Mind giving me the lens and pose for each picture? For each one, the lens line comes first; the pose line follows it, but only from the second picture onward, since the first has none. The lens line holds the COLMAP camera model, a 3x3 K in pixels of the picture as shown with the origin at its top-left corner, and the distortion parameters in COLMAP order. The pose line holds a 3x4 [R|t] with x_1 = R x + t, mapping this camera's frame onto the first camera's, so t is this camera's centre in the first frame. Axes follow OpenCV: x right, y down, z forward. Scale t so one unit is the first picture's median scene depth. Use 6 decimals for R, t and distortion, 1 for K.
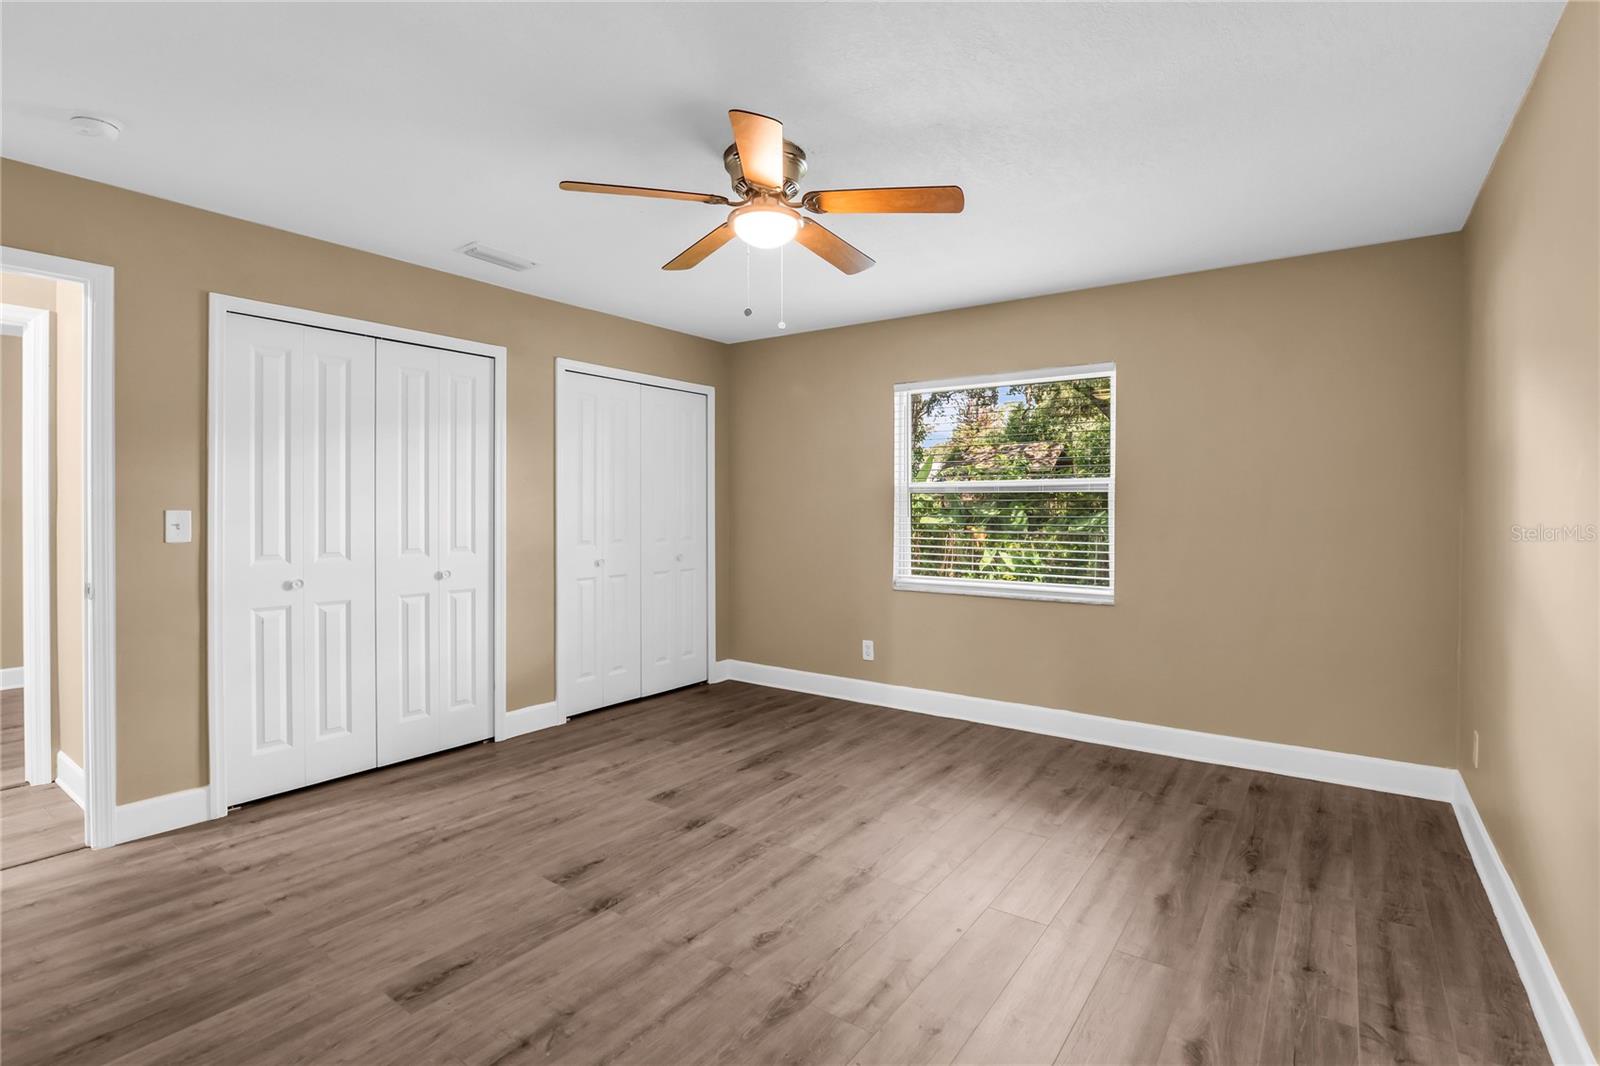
lens RADIAL K [[751.8, 0, 809.3], [0, 751.8, 512.6], [0, 0, 1]] dist [-0.024672, 0.000175]
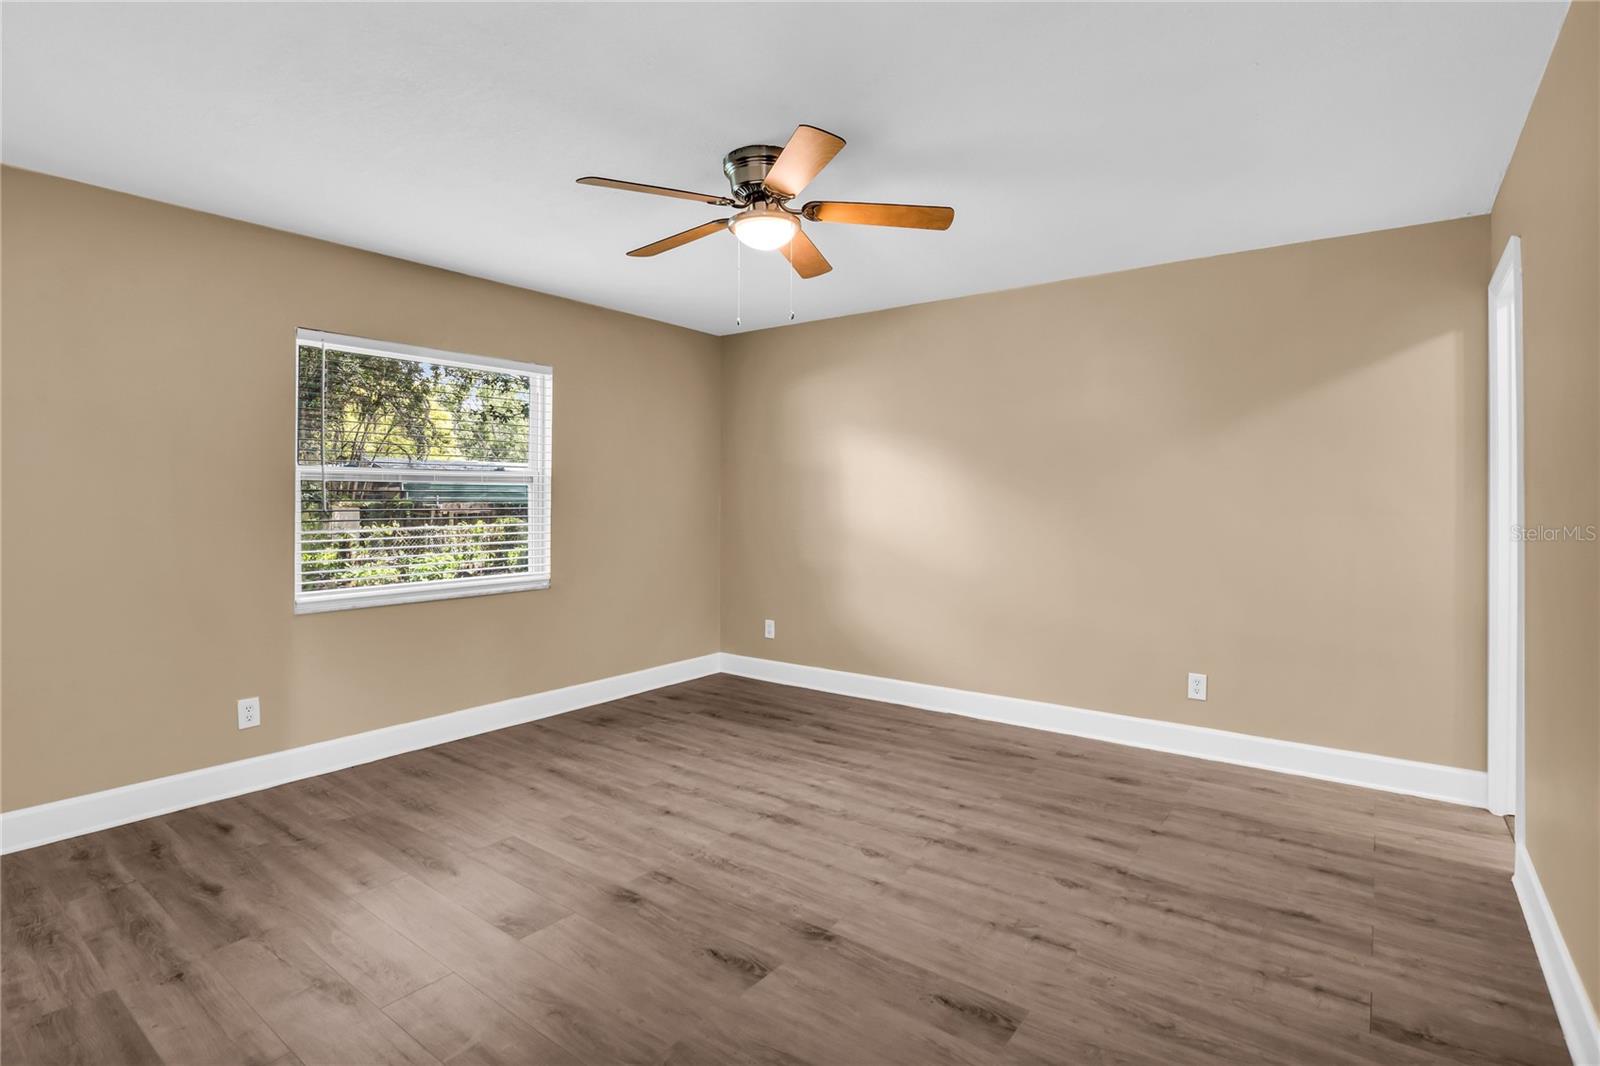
lens RADIAL K [[766.2, 0, 826.8], [0, 766.2, 510.0], [0, 0, 1]] dist [-0.021850, 0.000581]
pose [[0.017715, -0.017439, 0.999691, -0.859073], [0.005800, 0.999833, 0.017339, -0.010259], [-0.999826, 0.005491, 0.017813, 0.689824]]
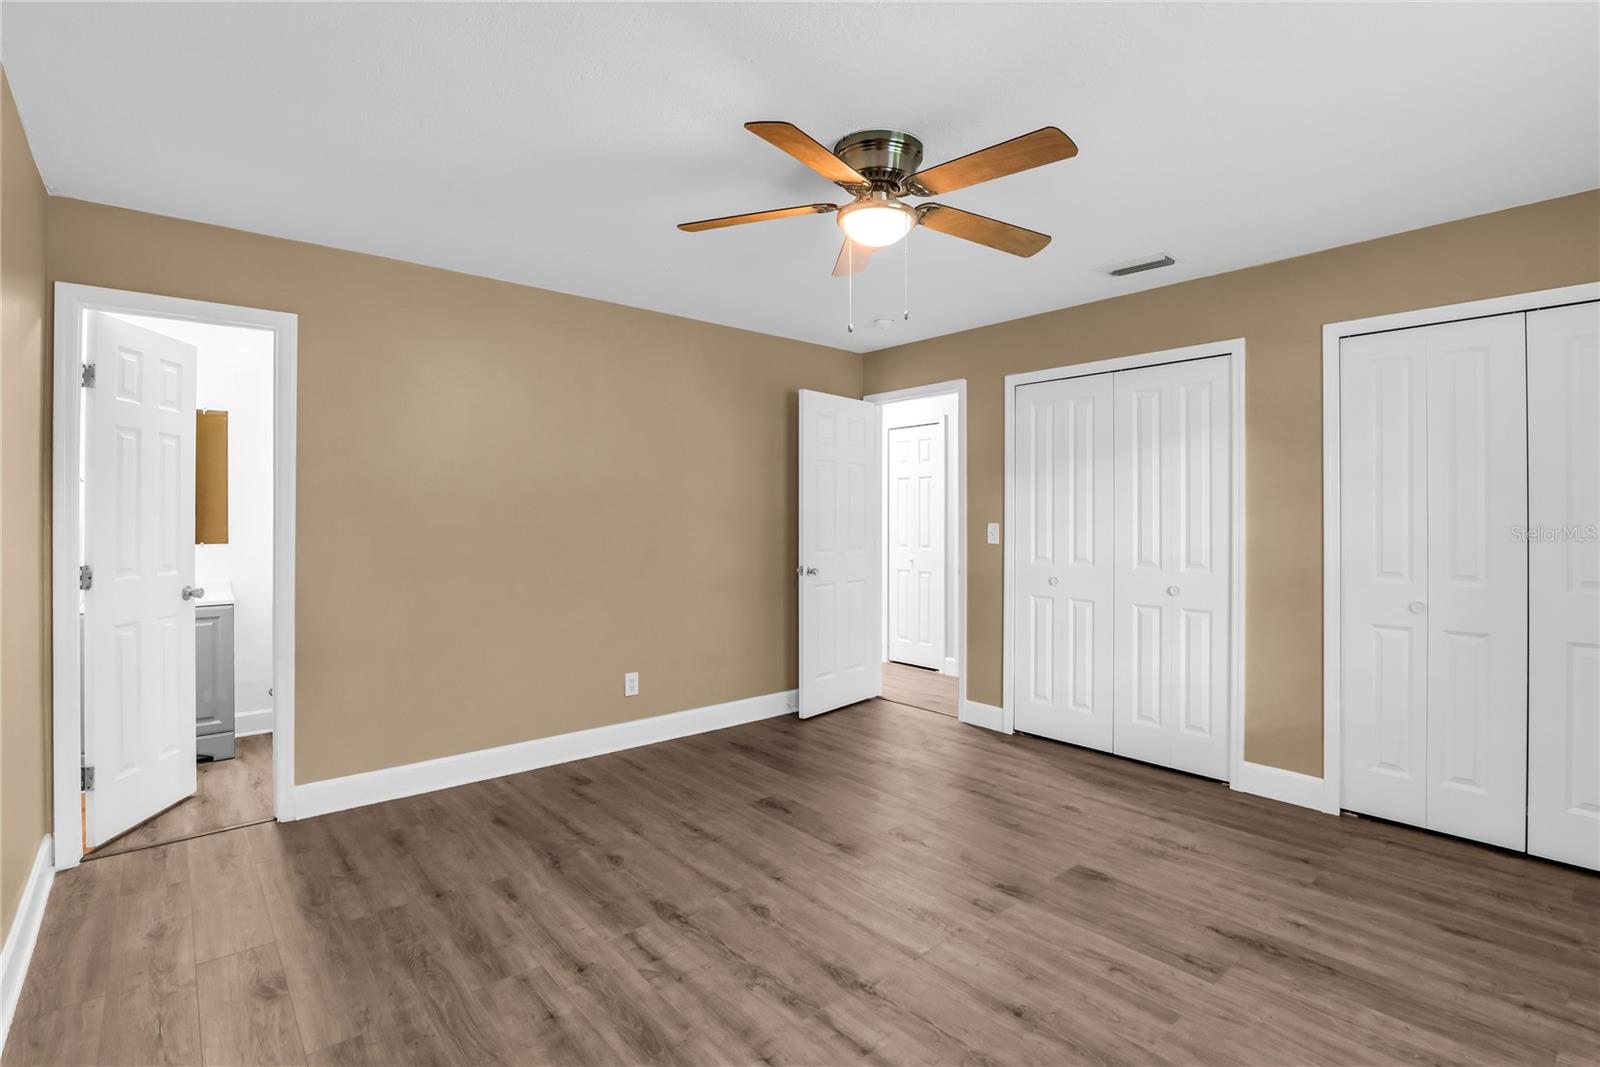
lens RADIAL K [[766.2, 0, 826.8], [0, 766.2, 510.5], [0, 0, 1]] dist [-0.021850, 0.000581]
pose [[-0.232591, -0.009925, -0.972524, 0.679679], [-0.006858, 0.999940, -0.008565, -0.012000], [0.972550, 0.004677, -0.232645, 0.894506]]
